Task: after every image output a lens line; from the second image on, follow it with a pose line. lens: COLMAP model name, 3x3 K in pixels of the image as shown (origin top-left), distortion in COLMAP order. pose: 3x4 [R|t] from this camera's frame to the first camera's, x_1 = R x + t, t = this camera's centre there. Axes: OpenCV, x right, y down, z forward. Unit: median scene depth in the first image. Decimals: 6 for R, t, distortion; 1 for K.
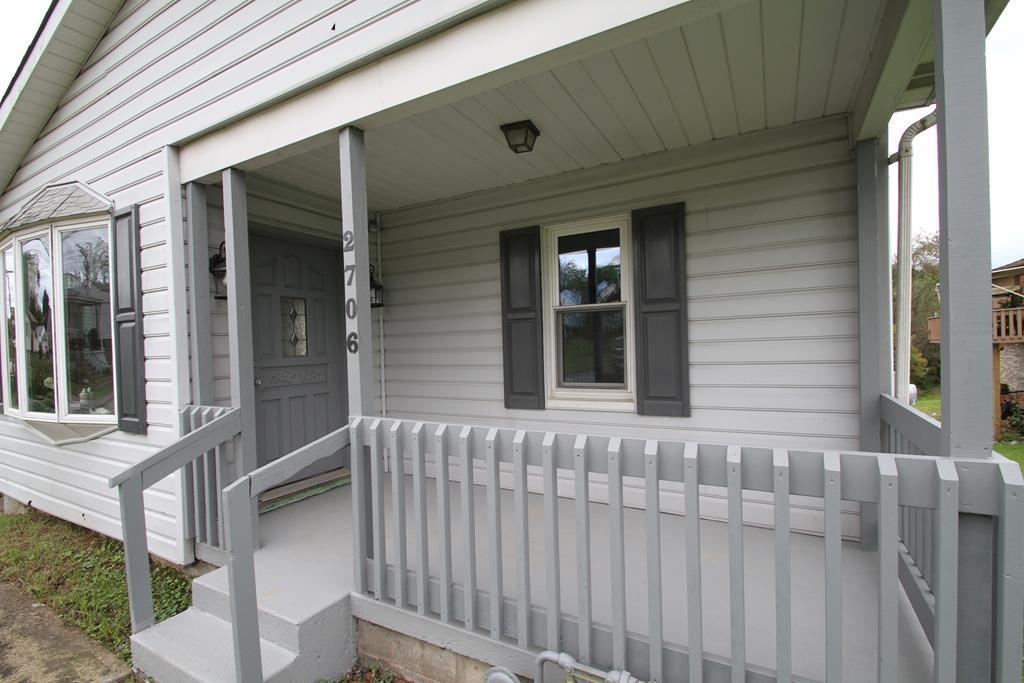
lens RADIAL K [[479.2, 0, 506.3], [0, 479.2, 350.5], [0, 0, 1]] dist [-0.002090, -0.000736]
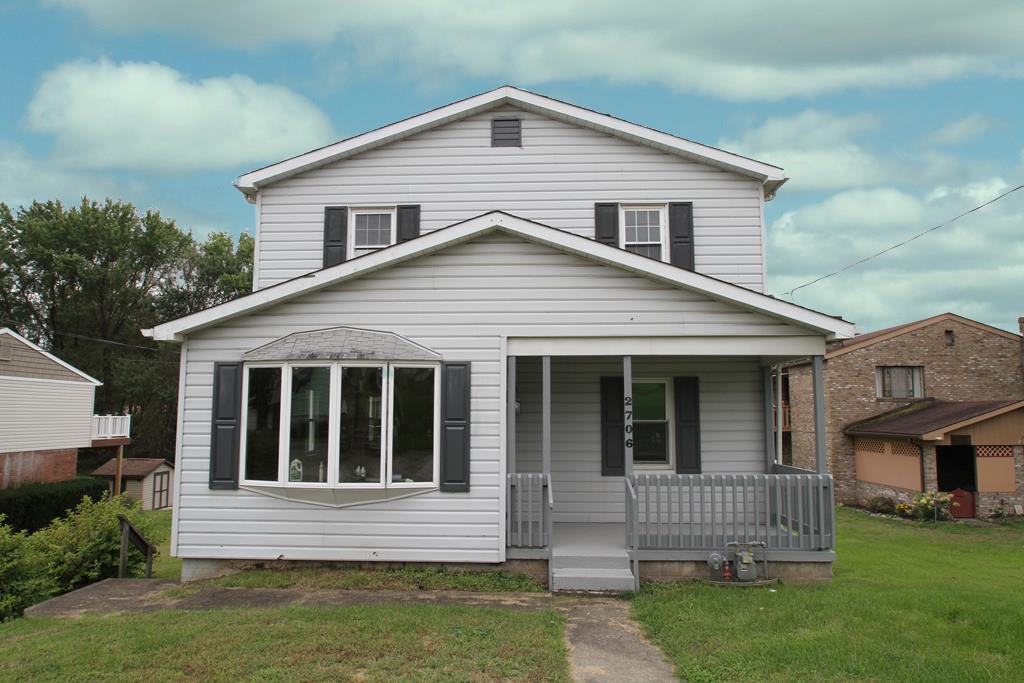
lens RADIAL K [[612.0, 0, 508.4], [0, 612.0, 355.8], [0, 0, 1]] dist [-0.026312, 0.000314]
pose [[0.889565, 0.073146, 0.450914, -1.539669], [-0.021483, 0.992704, -0.118651, -0.051232], [-0.456303, 0.095861, 0.884646, -1.002809]]
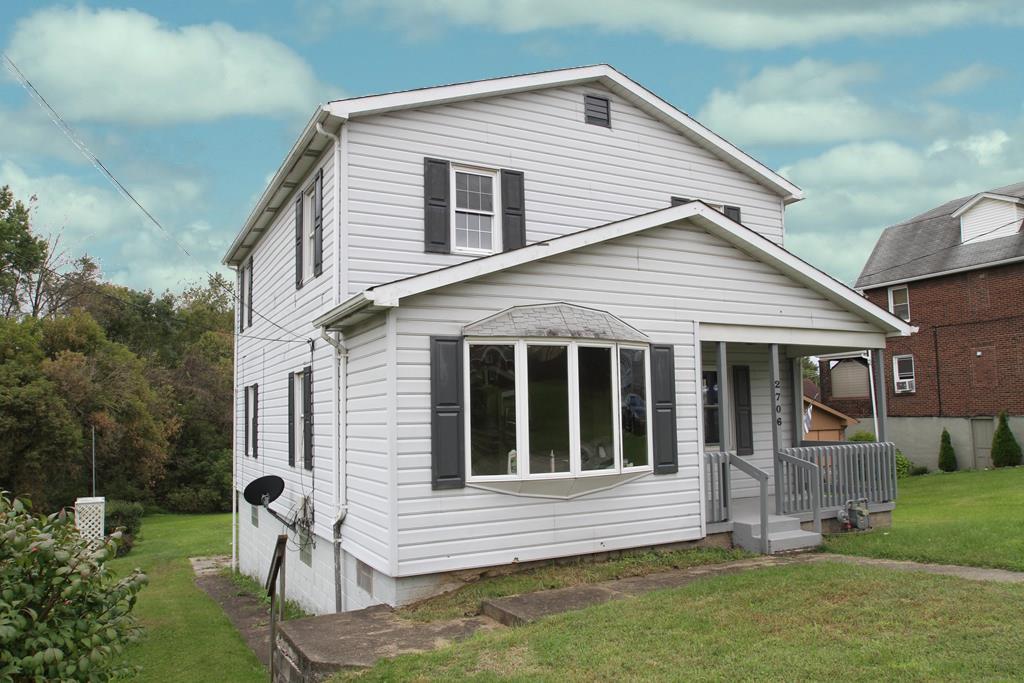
lens RADIAL K [[720.7, 0, 504.0], [0, 720.7, 356.7], [0, 0, 1]] dist [-0.042635, 0.003778]
pose [[0.543916, 0.087563, 0.834558, -3.109798], [0.015481, 0.993324, -0.114310, 0.039439], [-0.838997, 0.075095, 0.538930, 0.066972]]
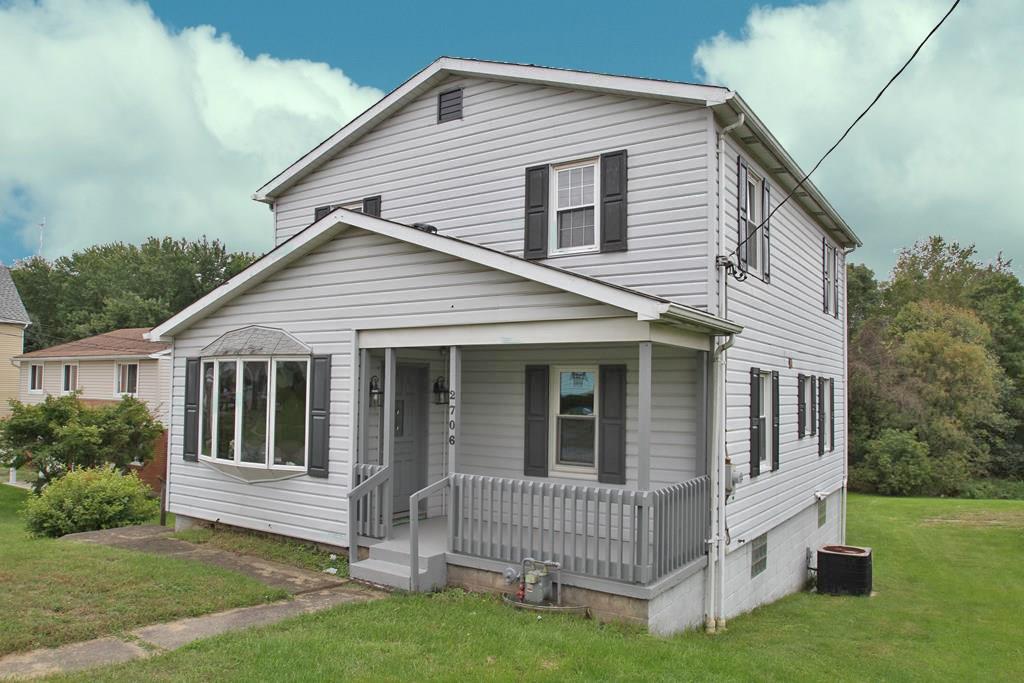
lens RADIAL K [[720.7, 0, 504.0], [0, 720.7, 356.7], [0, 0, 1]] dist [-0.042635, 0.003778]
pose [[0.996126, 0.039969, -0.078329, 0.116105], [-0.044391, 0.997468, -0.055558, -0.155380], [0.075911, 0.058820, 0.995378, -1.603674]]
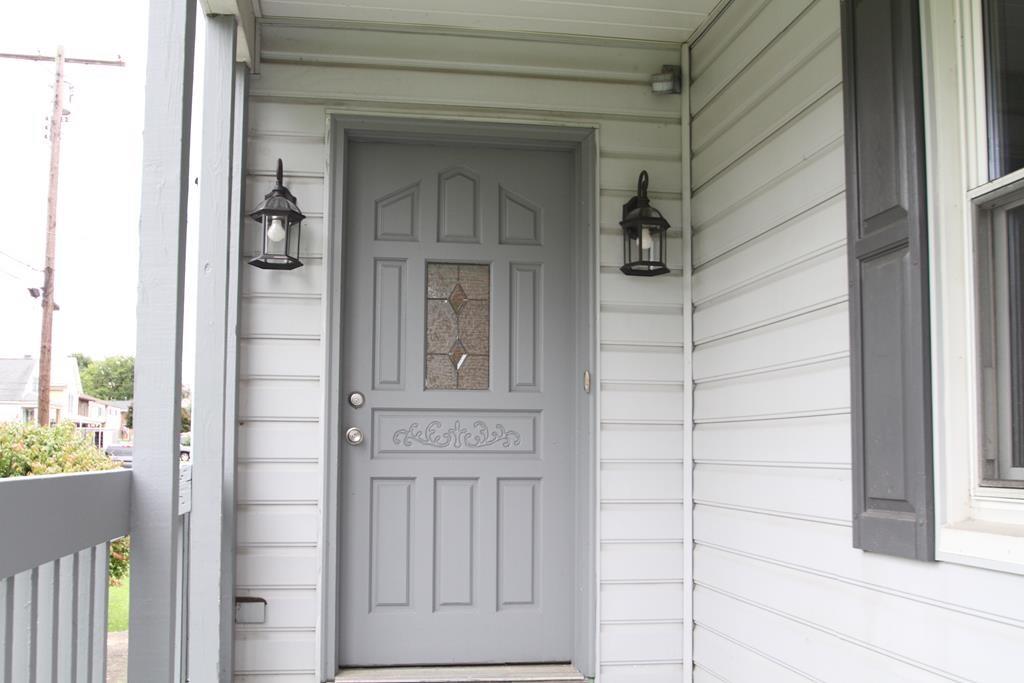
lens RADIAL K [[1139.8, 0, 512.0], [0, 1139.8, 341.5], [0, 0, 1]] dist [-0.012158, -0.004887]
pose [[0.619393, -0.045463, -0.783764, 0.499154], [-0.033203, 0.995912, -0.084008, 0.062848], [0.784379, 0.078058, 0.615351, 0.410801]]
